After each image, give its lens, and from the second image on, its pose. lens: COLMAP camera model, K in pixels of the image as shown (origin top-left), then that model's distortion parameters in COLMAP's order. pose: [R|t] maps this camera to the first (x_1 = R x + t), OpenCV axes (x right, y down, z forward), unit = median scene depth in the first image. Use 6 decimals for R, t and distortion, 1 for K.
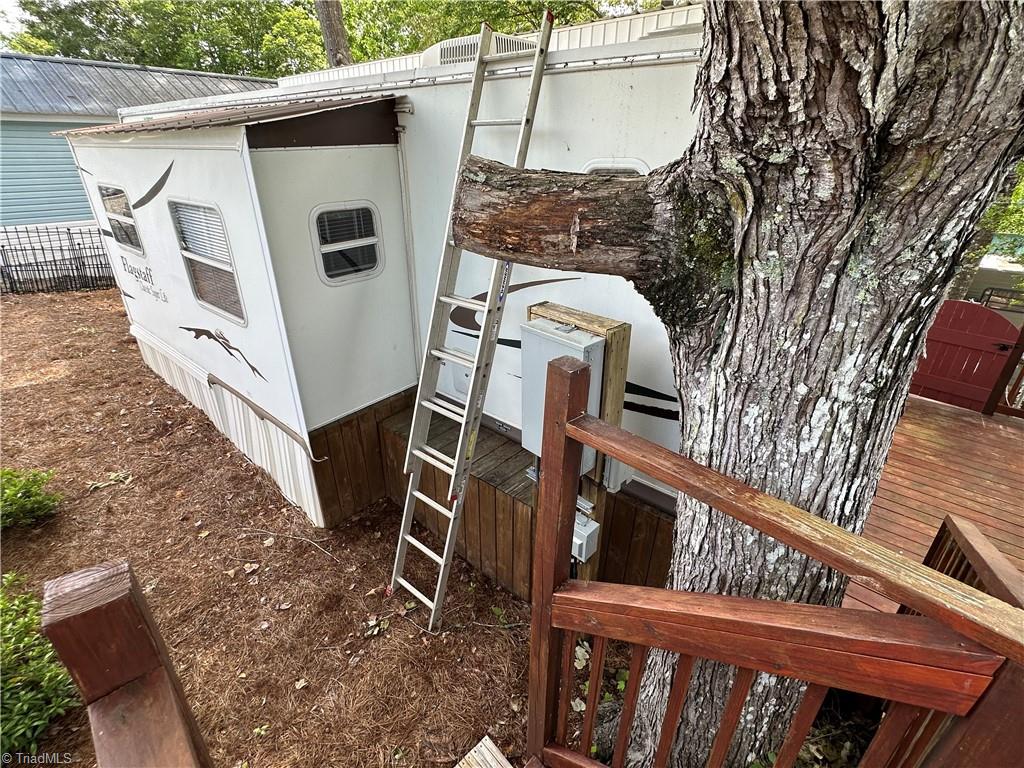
lens RADIAL K [[479.9, 0, 512.0], [0, 479.9, 384.0], [0, 0, 1]] dist [-0.005135, 0.000376]
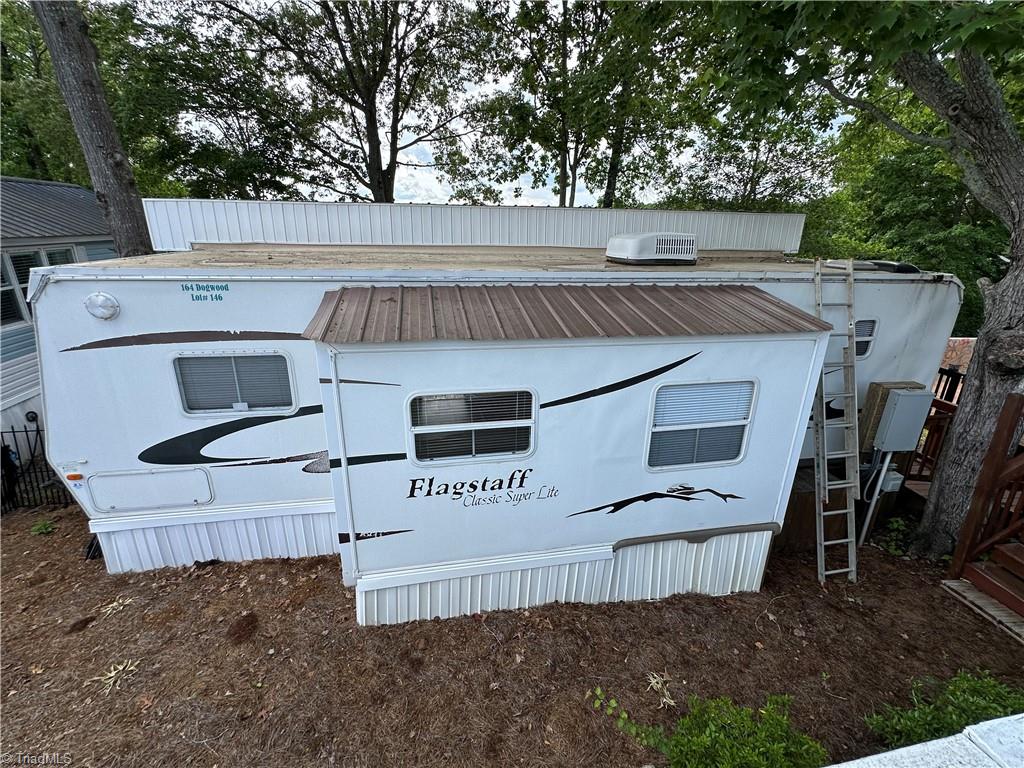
lens RADIAL K [[454.9, 0, 512.6], [0, 454.9, 385.0], [0, 0, 1]] dist [-0.003520, 0.000014]
pose [[0.622187, -0.252119, 0.741161, -2.262431], [0.329683, 0.943064, 0.044039, -0.724305], [-0.710066, 0.216947, 0.669881, 0.724250]]
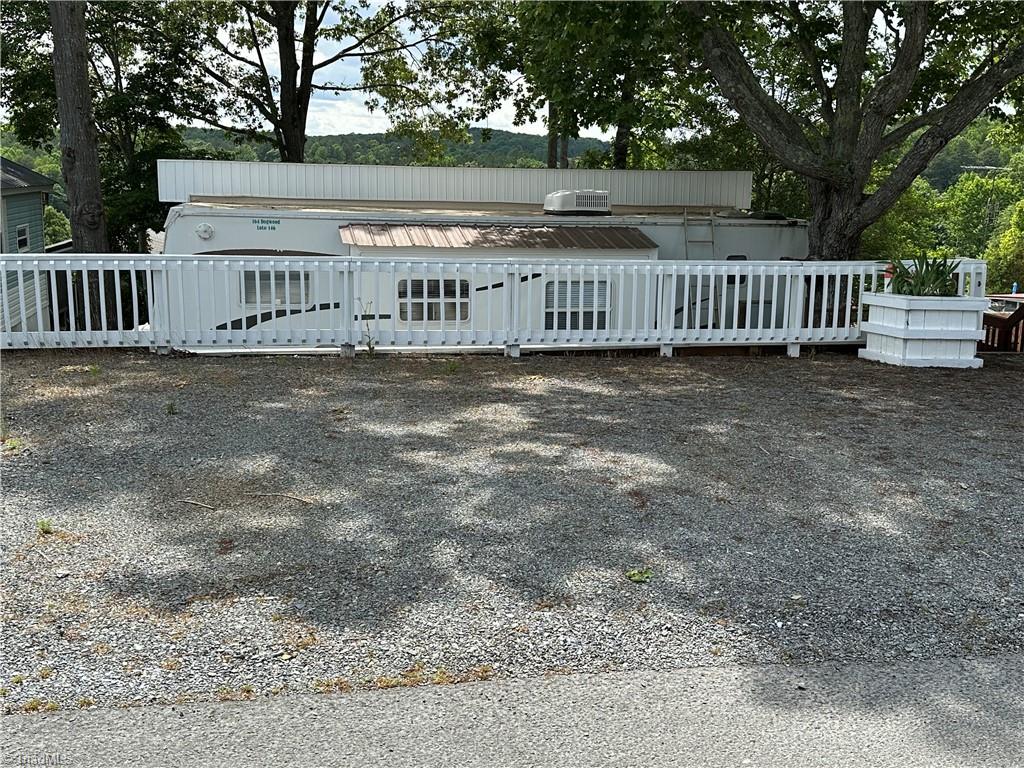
lens RADIAL K [[1099.5, 0, 512.0], [0, 1099.5, 384.0], [0, 0, 1]] dist [0.198114, -0.459632]
pose [[0.619089, -0.138971, 0.772927, -5.392788], [0.328453, 0.939821, -0.094102, 0.429616], [-0.713335, 0.312127, 0.627478, -1.835969]]
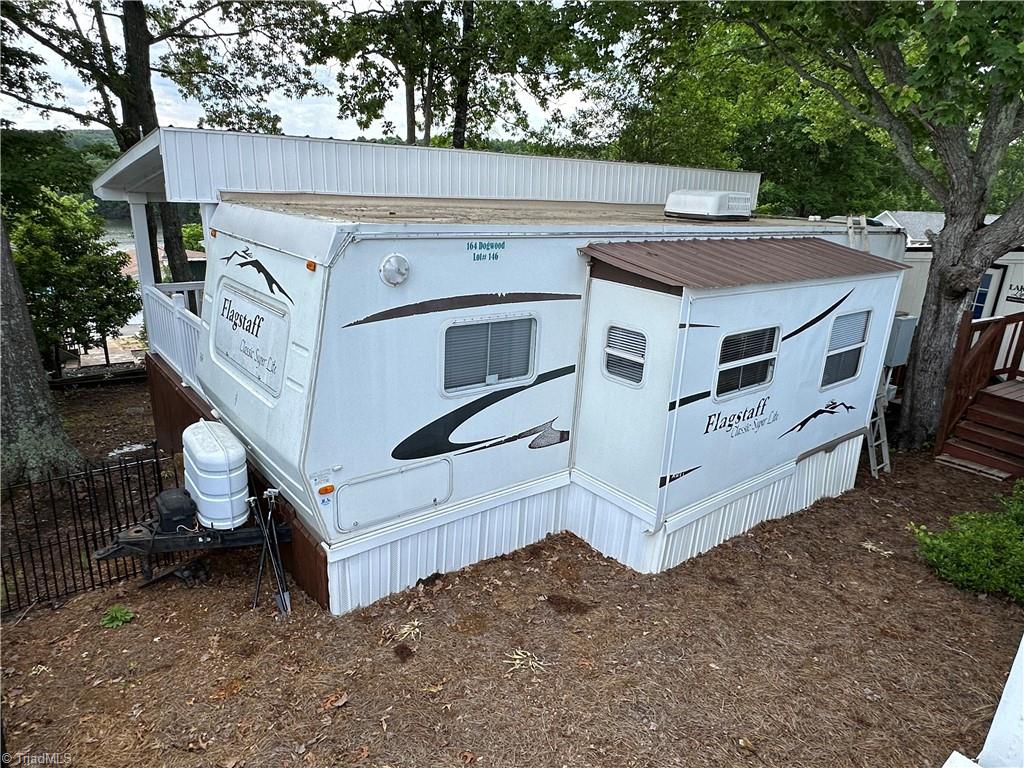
lens RADIAL K [[641.5, 0, 512.0], [0, 641.5, 390.9], [0, 0, 1]] dist [-0.003747, -0.002744]
pose [[0.185587, -0.302509, 0.934904, -3.539177], [0.388136, 0.896632, 0.213076, -1.254858], [-0.902723, 0.323325, 0.283818, 1.840872]]
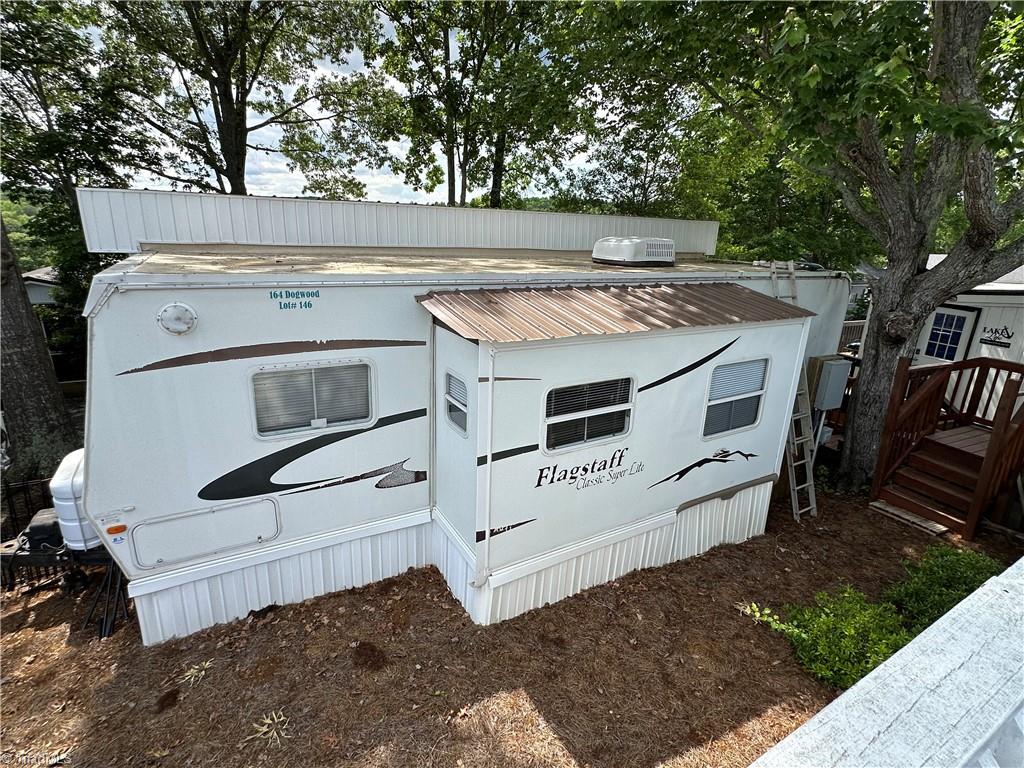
lens RADIAL K [[507.1, 0, 512.0], [0, 507.1, 384.0], [0, 0, 1]] dist [-0.003941, -0.000462]
pose [[0.332795, -0.270660, 0.903322, -2.907188], [0.381295, 0.914747, 0.133609, -0.986521], [-0.862474, 0.299968, 0.407625, 1.236443]]
